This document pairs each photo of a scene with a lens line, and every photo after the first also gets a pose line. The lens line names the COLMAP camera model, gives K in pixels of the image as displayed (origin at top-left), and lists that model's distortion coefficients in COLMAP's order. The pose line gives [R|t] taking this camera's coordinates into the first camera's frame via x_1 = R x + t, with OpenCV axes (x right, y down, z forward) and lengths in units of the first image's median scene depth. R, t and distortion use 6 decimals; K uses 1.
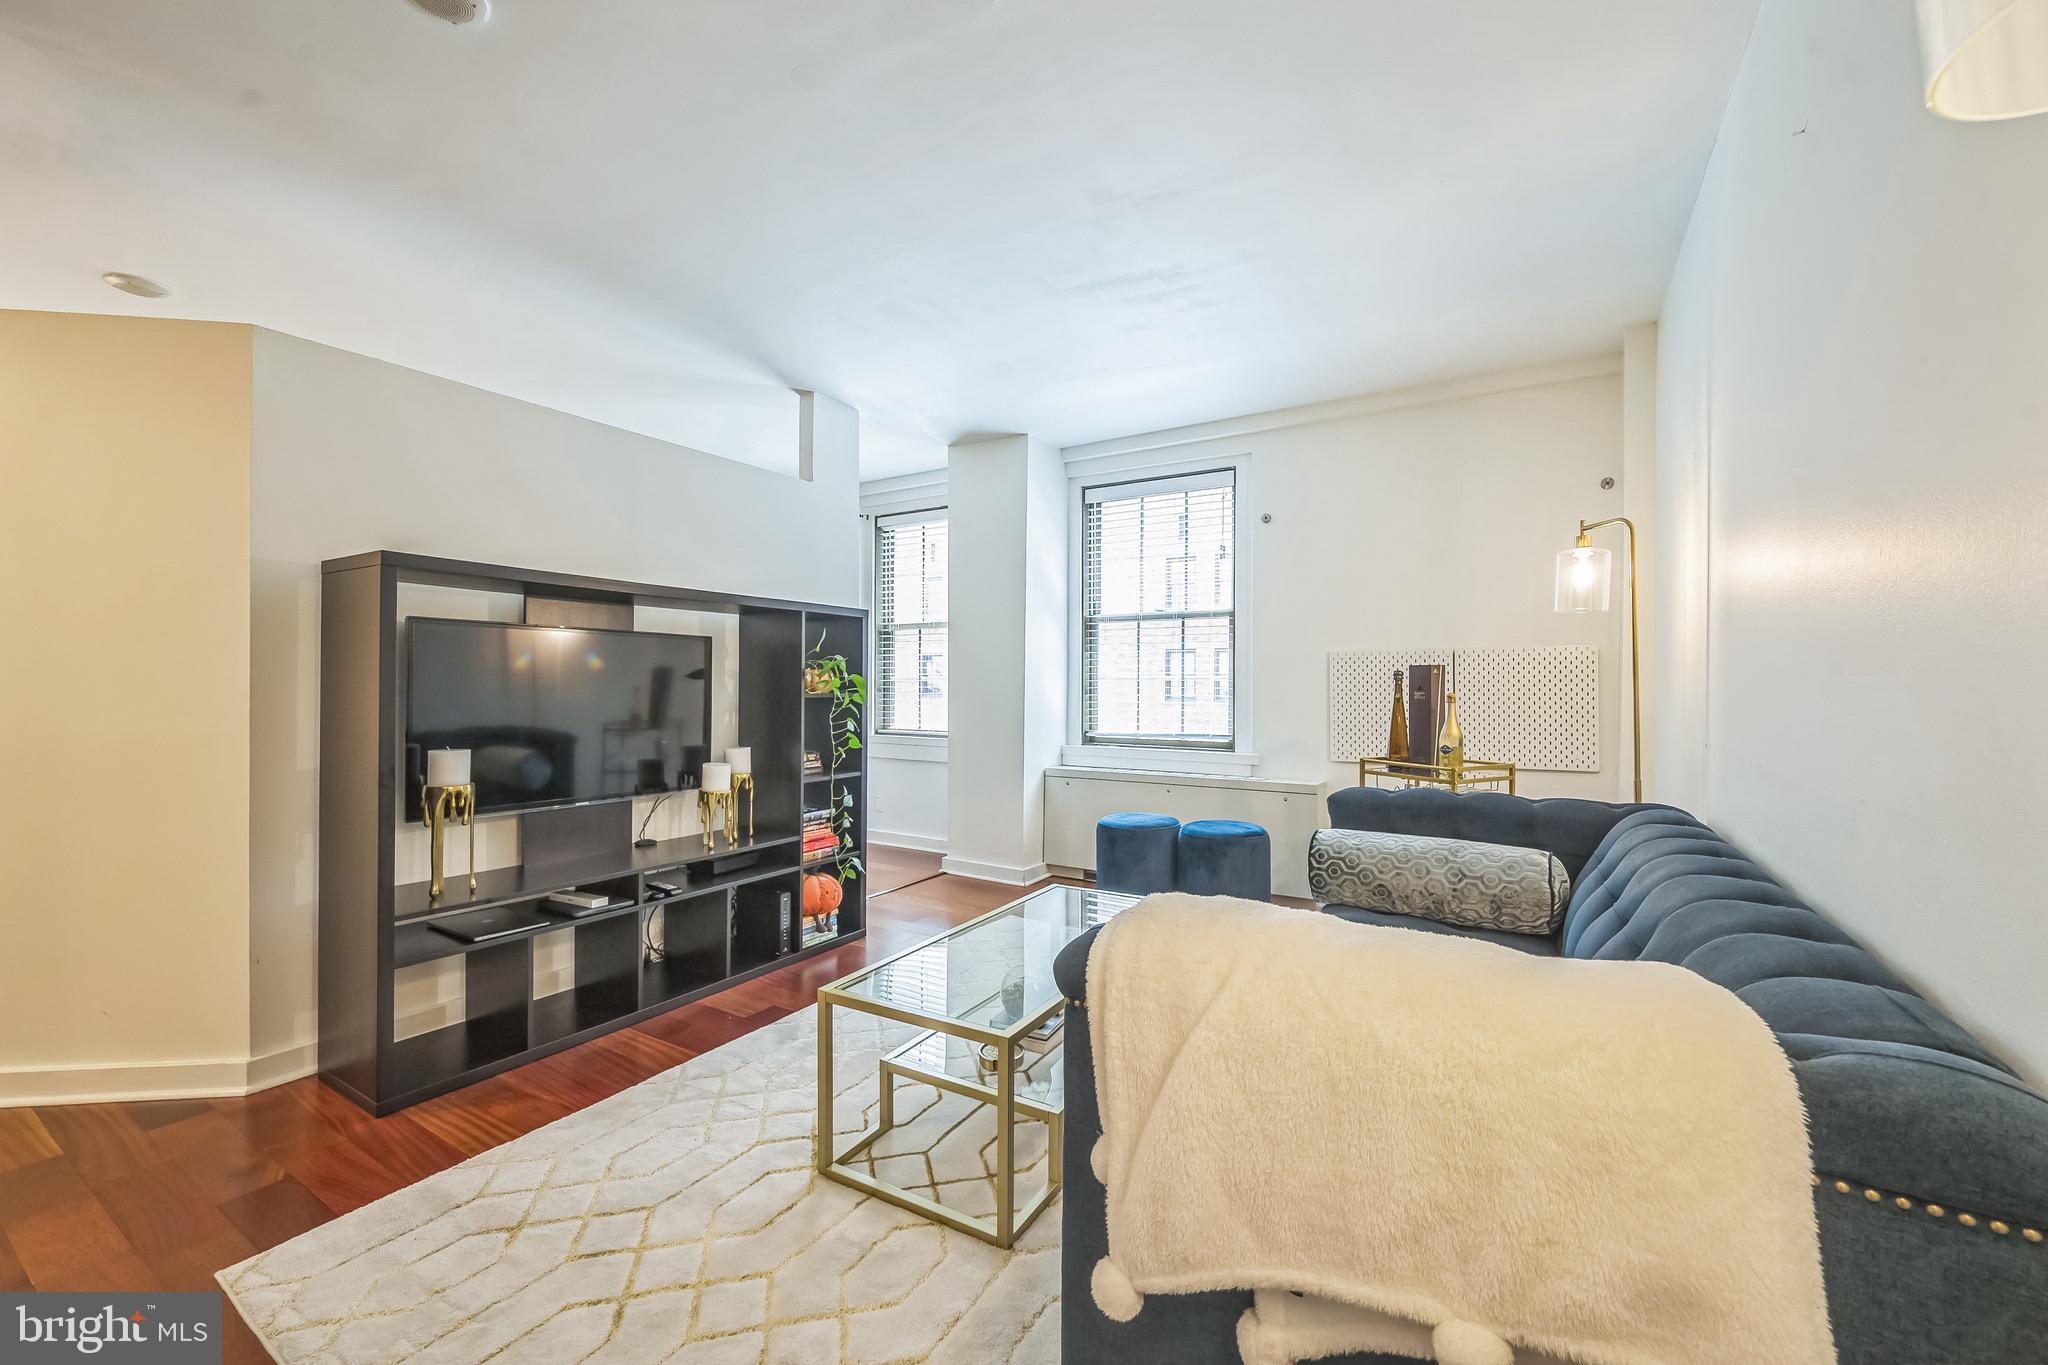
lens RADIAL K [[824.4, 0, 1027.5], [0, 824.4, 684.6], [0, 0, 1]] dist [-0.001031, -0.000121]
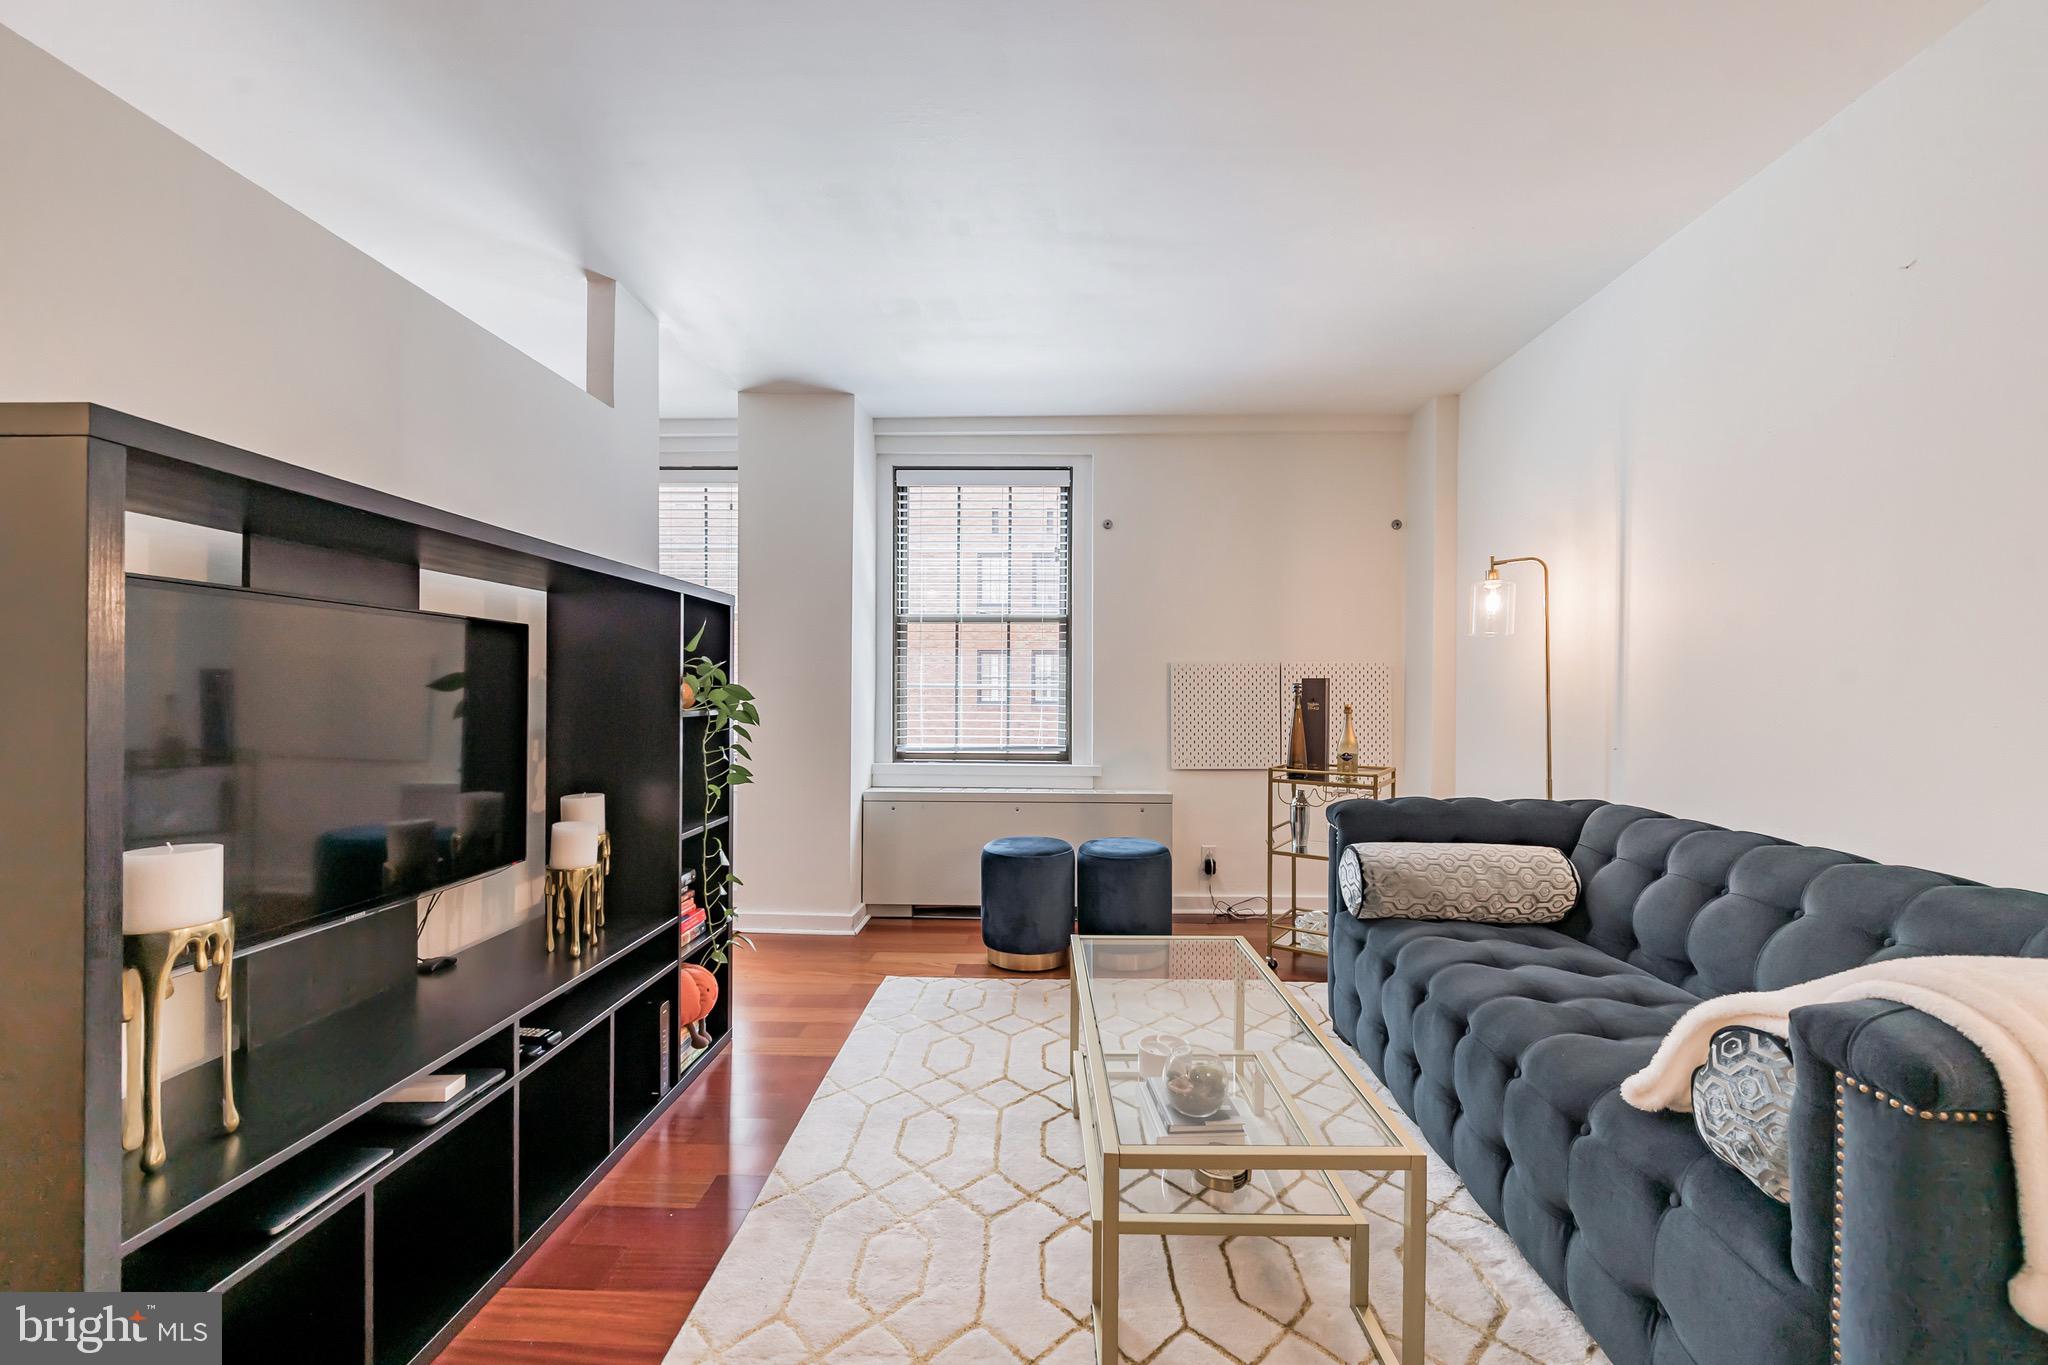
lens RADIAL K [[830.5, 0, 1023.8], [0, 830.5, 691.3], [0, 0, 1]] dist [0.000176, 0.000127]
pose [[0.866451, 0.000069, 0.499261, -0.307673], [-0.003779, 0.999972, 0.006419, -0.009601], [-0.499247, -0.007449, 0.866428, 0.203779]]
